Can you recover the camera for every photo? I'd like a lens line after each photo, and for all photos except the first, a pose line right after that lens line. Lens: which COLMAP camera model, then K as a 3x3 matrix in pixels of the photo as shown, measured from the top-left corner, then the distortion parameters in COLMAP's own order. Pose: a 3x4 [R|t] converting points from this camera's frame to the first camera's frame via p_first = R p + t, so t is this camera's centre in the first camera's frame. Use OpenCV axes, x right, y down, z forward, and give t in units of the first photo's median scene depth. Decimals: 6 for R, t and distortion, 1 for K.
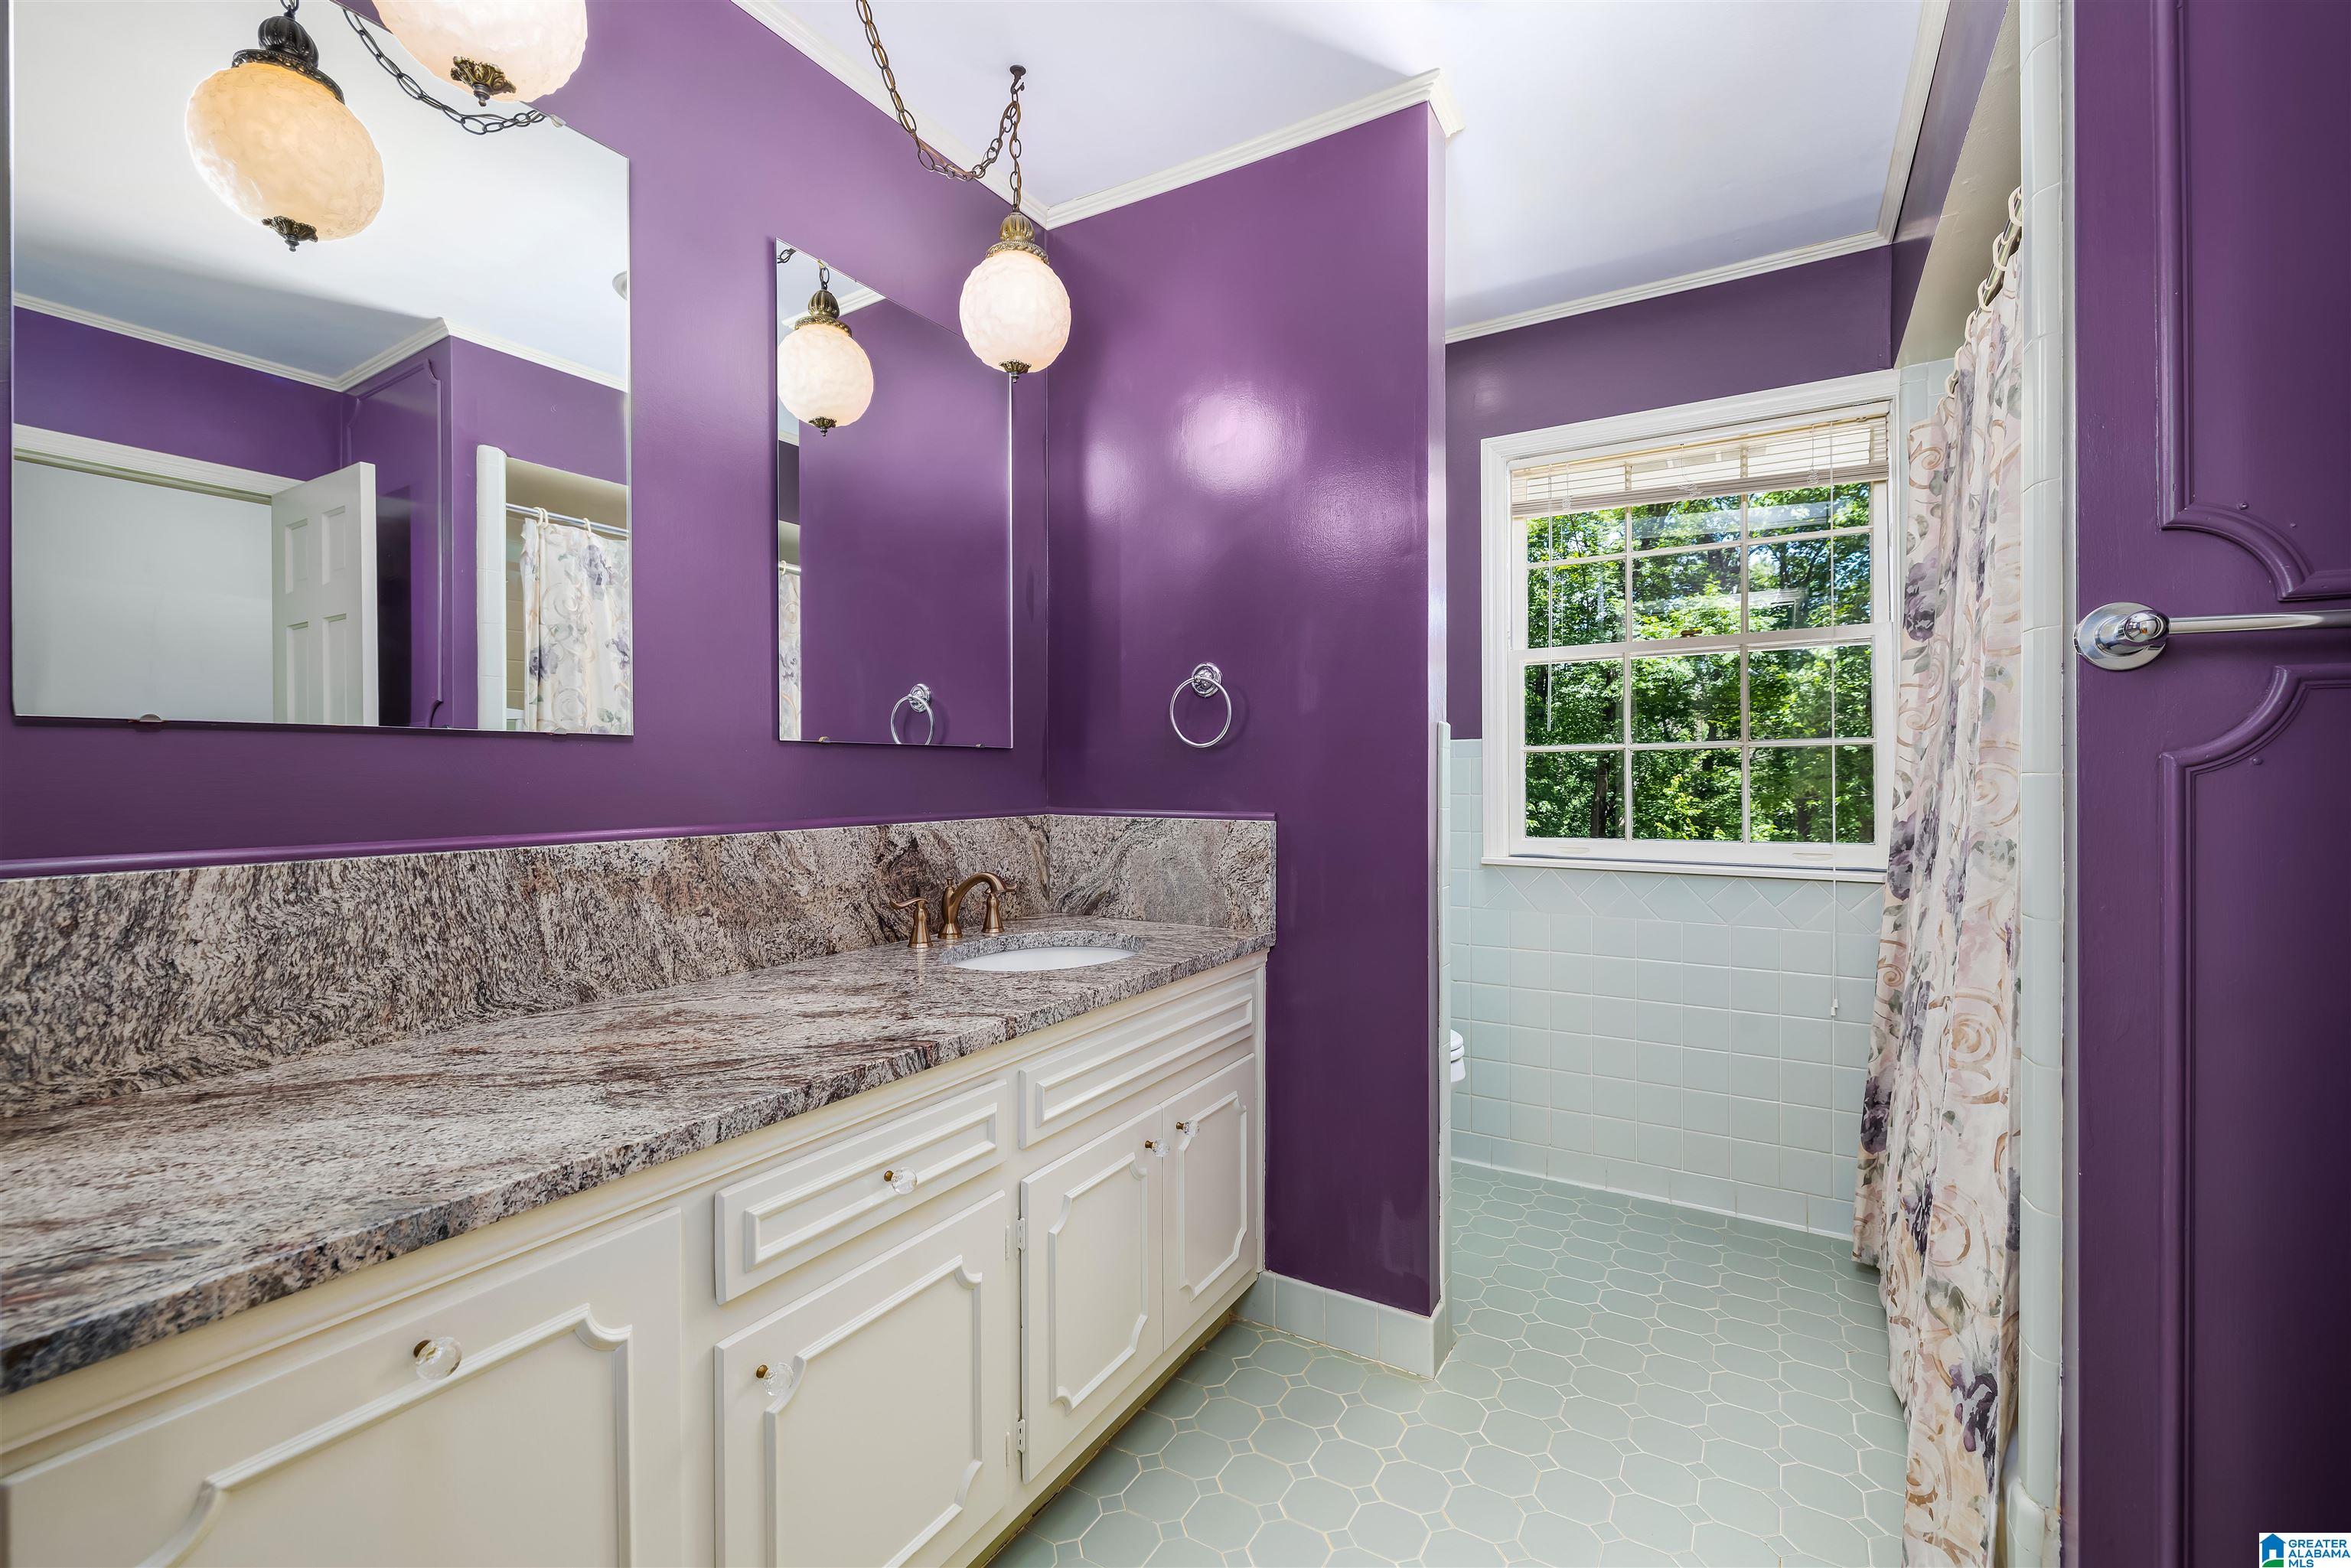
lens RADIAL K [[985.2, 0, 1127.8], [0, 985.2, 783.1], [0, 0, 1]] dist [-0.001366, -0.000175]
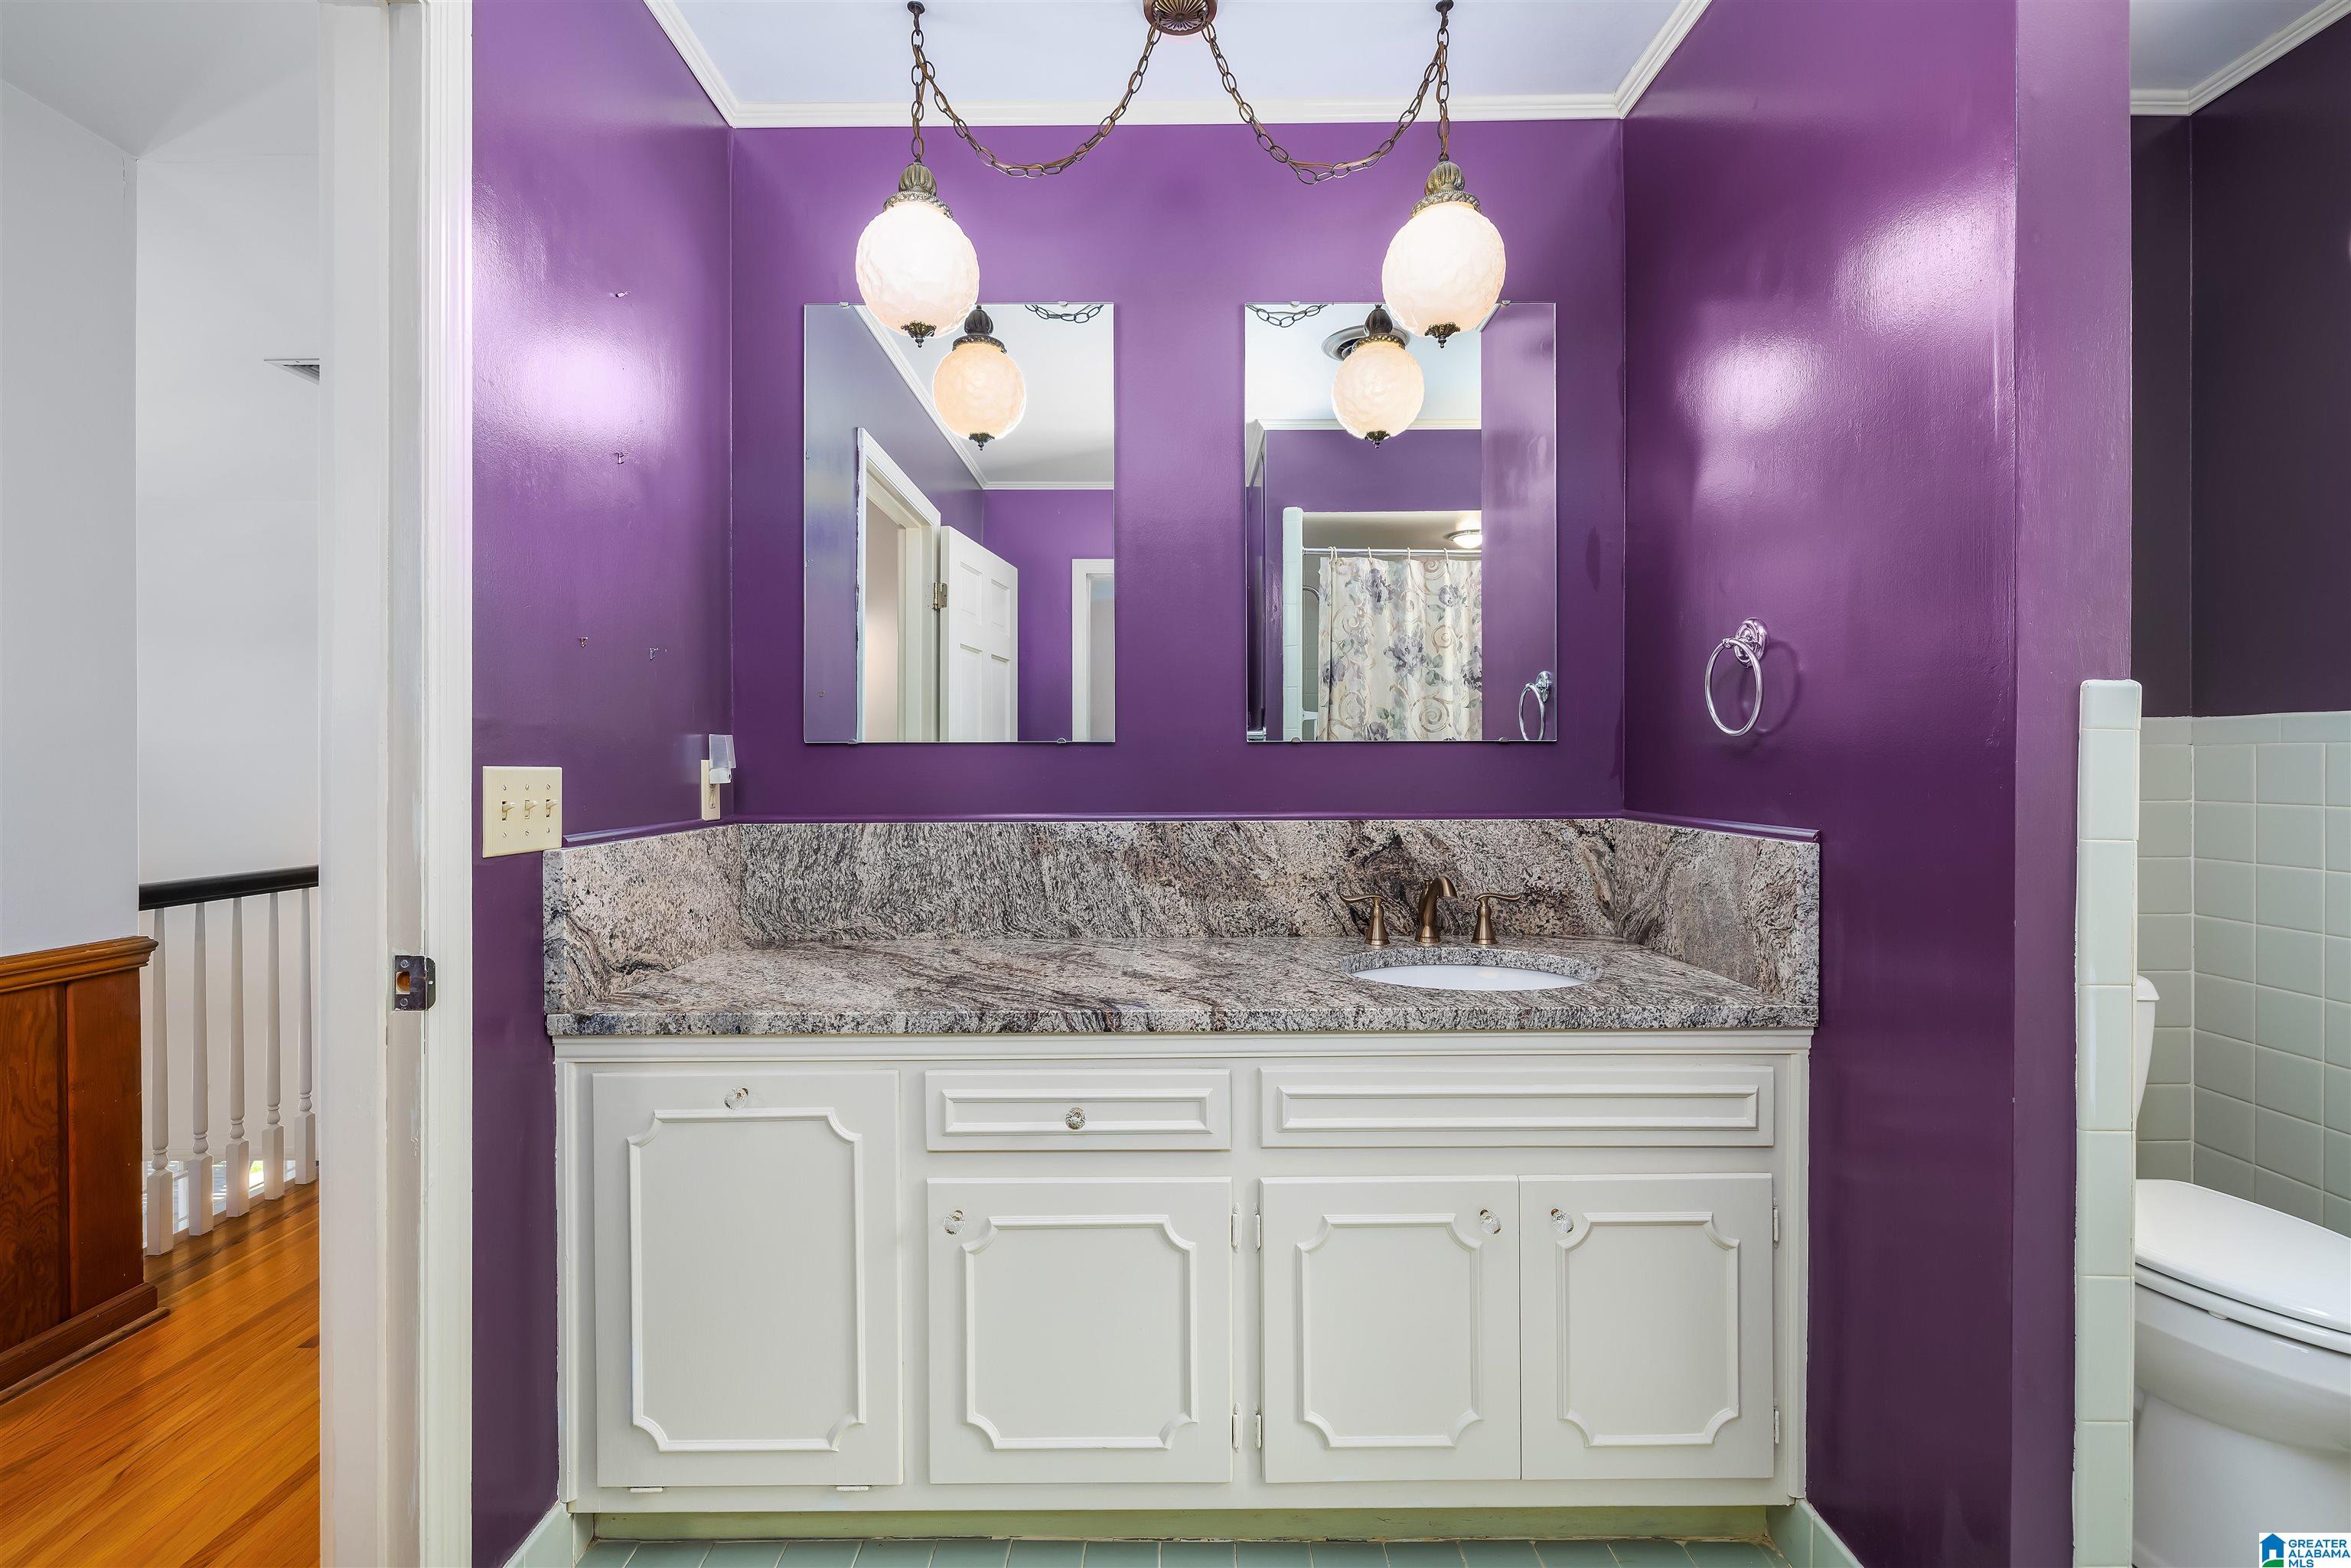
lens RADIAL K [[985.2, 0, 1171.6], [0, 985.2, 769.0], [0, 0, 1]] dist [-0.001366, -0.000175]
pose [[0.543252, 0.007018, -0.839540, 0.623831], [-0.005324, 0.999974, 0.004915, -0.018101], [0.839553, 0.001800, 0.543275, 0.340821]]
